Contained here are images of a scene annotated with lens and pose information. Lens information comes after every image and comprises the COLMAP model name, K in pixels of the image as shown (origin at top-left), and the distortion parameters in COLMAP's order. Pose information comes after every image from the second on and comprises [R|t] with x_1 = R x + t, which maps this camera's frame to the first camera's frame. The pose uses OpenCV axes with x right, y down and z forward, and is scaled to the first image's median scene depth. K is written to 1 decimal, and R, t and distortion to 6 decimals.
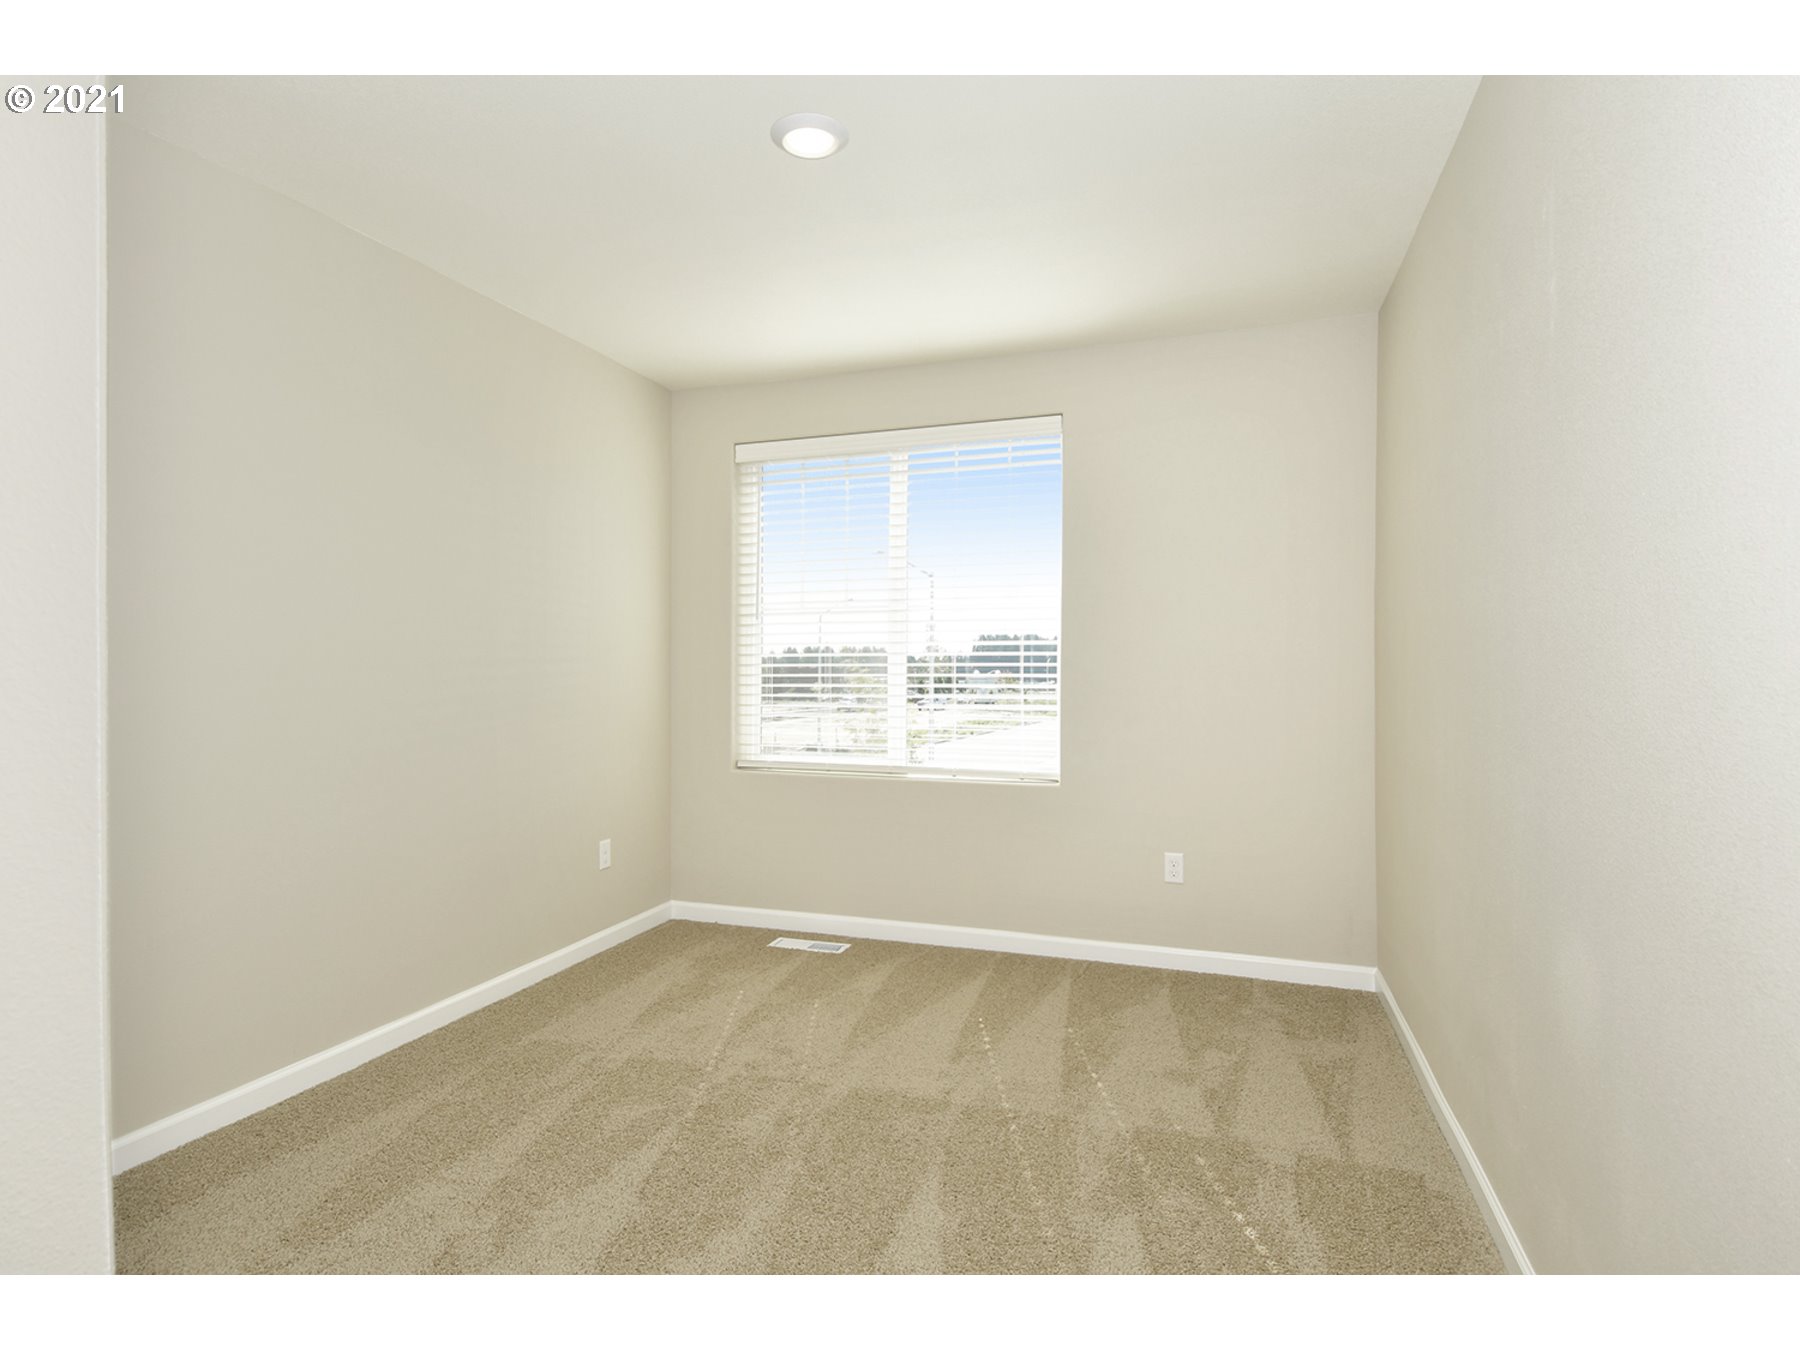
lens RADIAL K [[949.5, 0, 934.7], [0, 949.5, 679.5], [0, 0, 1]] dist [0.036883, -0.028397]
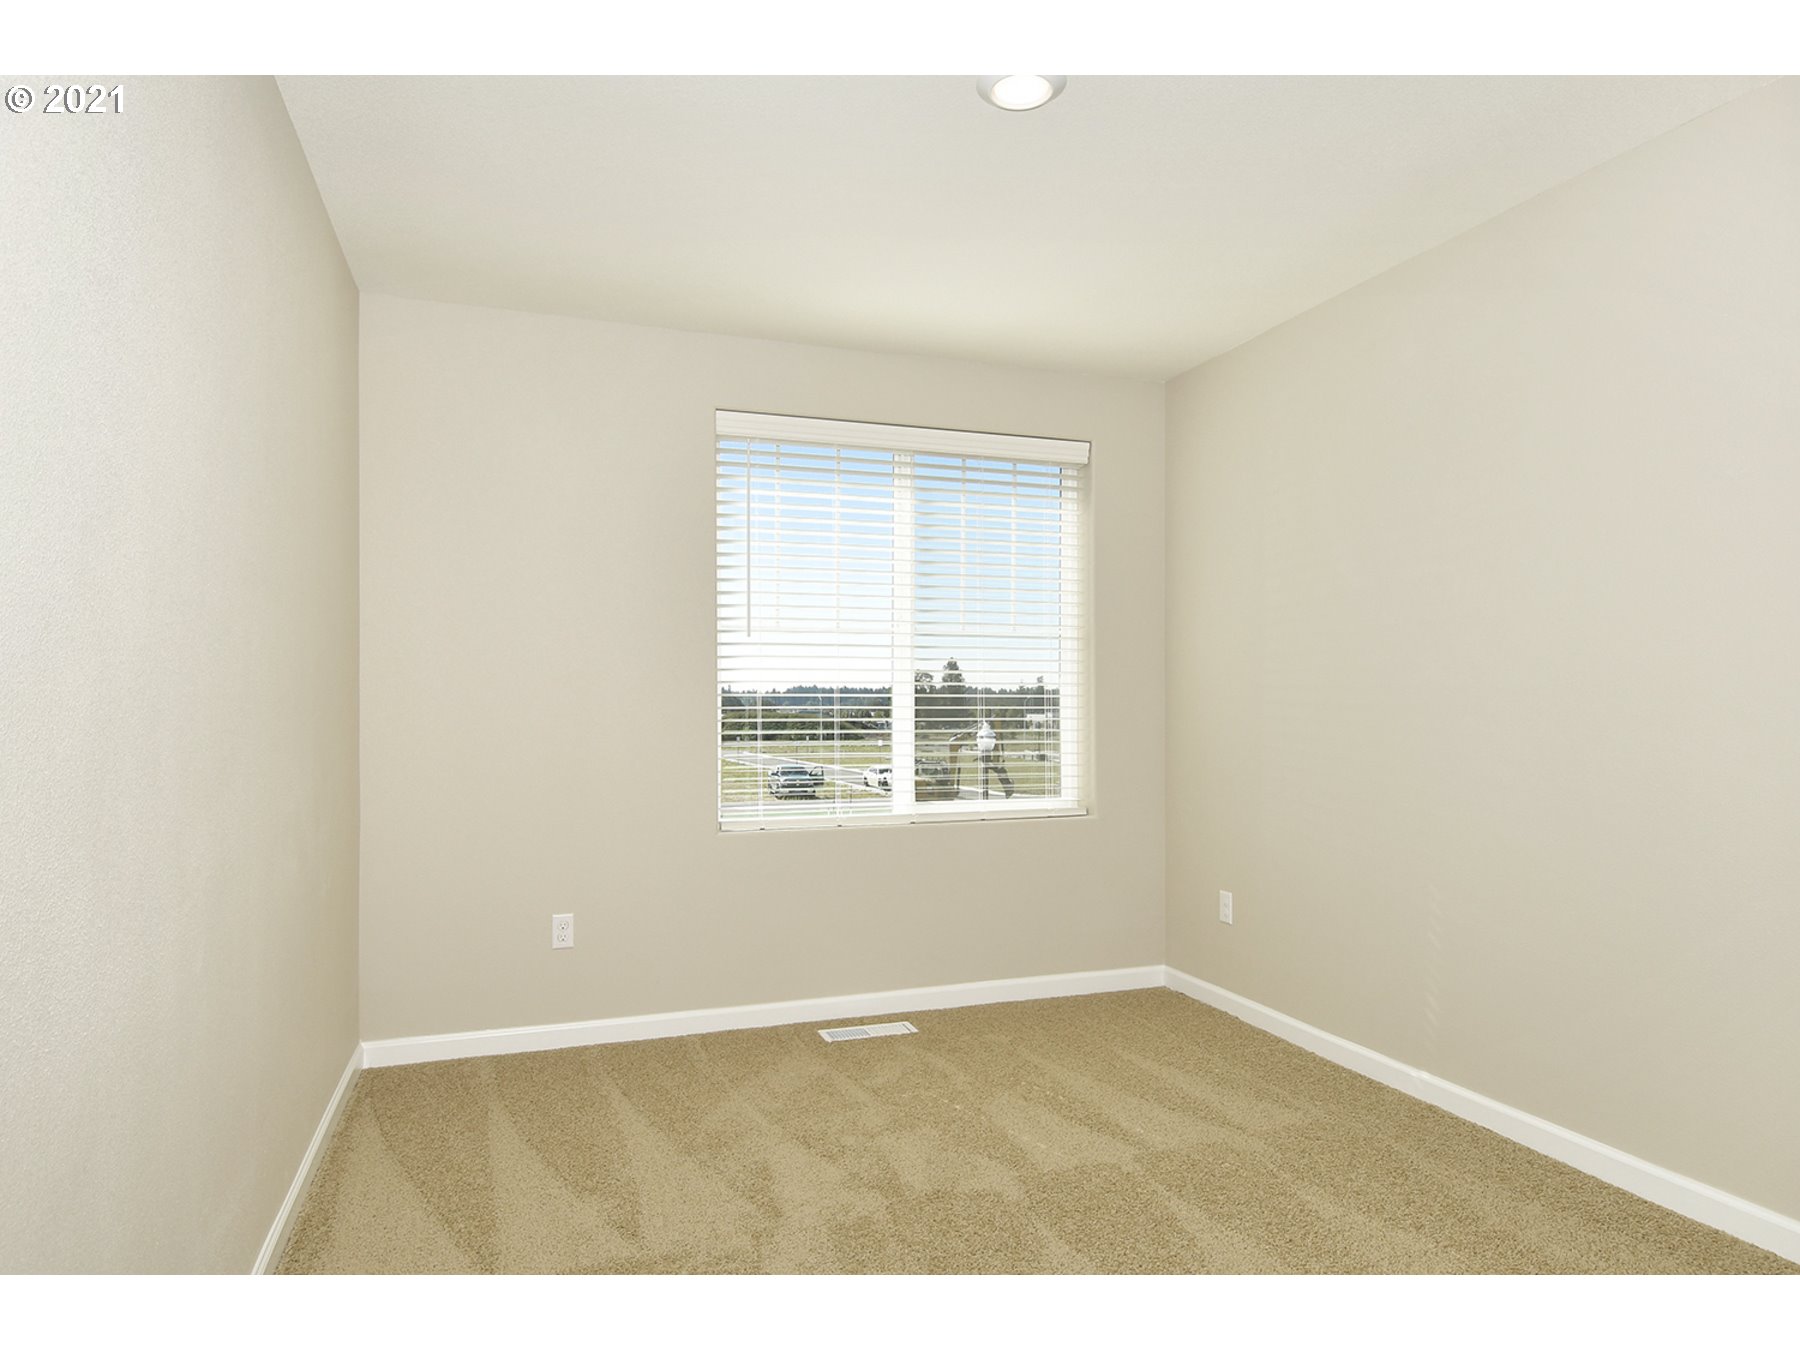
lens RADIAL K [[1075.5, 0, 900.2], [0, 1075.5, 709.4], [0, 0, 1]] dist [0.044596, -0.045980]
pose [[0.783418, -0.004027, 0.621482, -0.638390], [0.006120, 0.999981, -0.001235, -0.001251], [-0.621465, 0.004772, 0.783427, 0.221330]]
